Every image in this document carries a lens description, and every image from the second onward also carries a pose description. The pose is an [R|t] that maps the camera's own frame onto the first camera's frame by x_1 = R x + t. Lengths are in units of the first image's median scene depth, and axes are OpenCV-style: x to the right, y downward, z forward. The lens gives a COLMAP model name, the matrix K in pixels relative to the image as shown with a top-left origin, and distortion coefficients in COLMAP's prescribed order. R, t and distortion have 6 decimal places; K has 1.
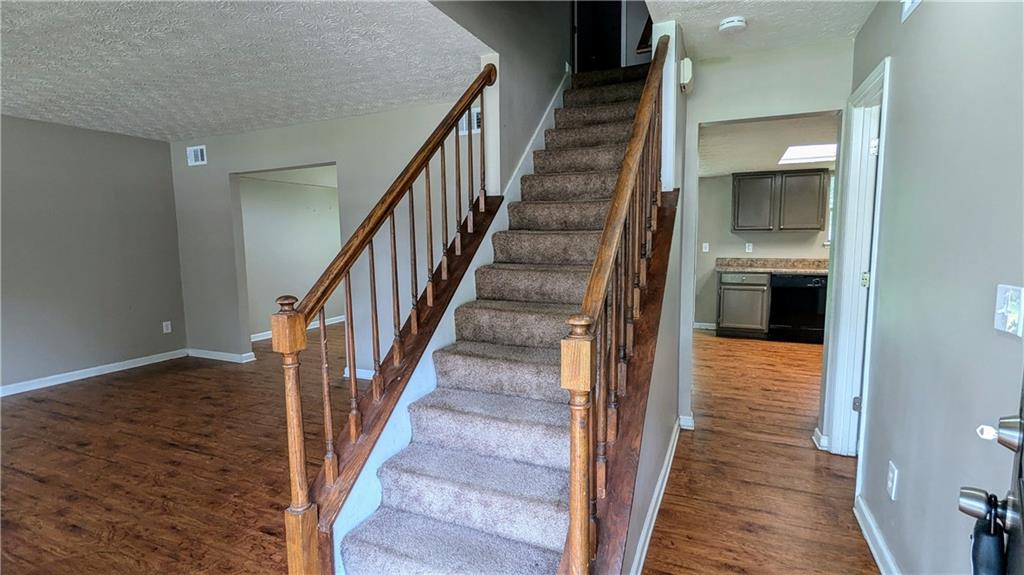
lens RADIAL K [[481.7, 0, 515.5], [0, 481.7, 291.1], [0, 0, 1]] dist [0.002322, -0.000181]
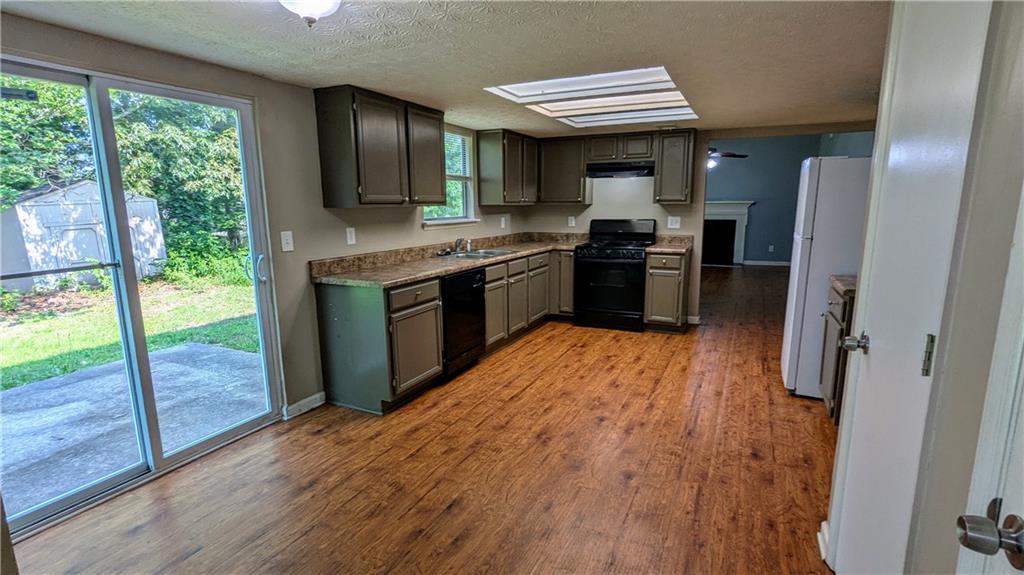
lens RADIAL K [[481.7, 0, 515.5], [0, 481.7, 291.1], [0, 0, 1]] dist [0.002322, -0.000181]
pose [[0.038347, -0.171675, 0.984407, -0.056485], [0.119210, 0.978882, 0.166068, -0.103968], [-0.992128, 0.110983, 0.058003, 0.846340]]
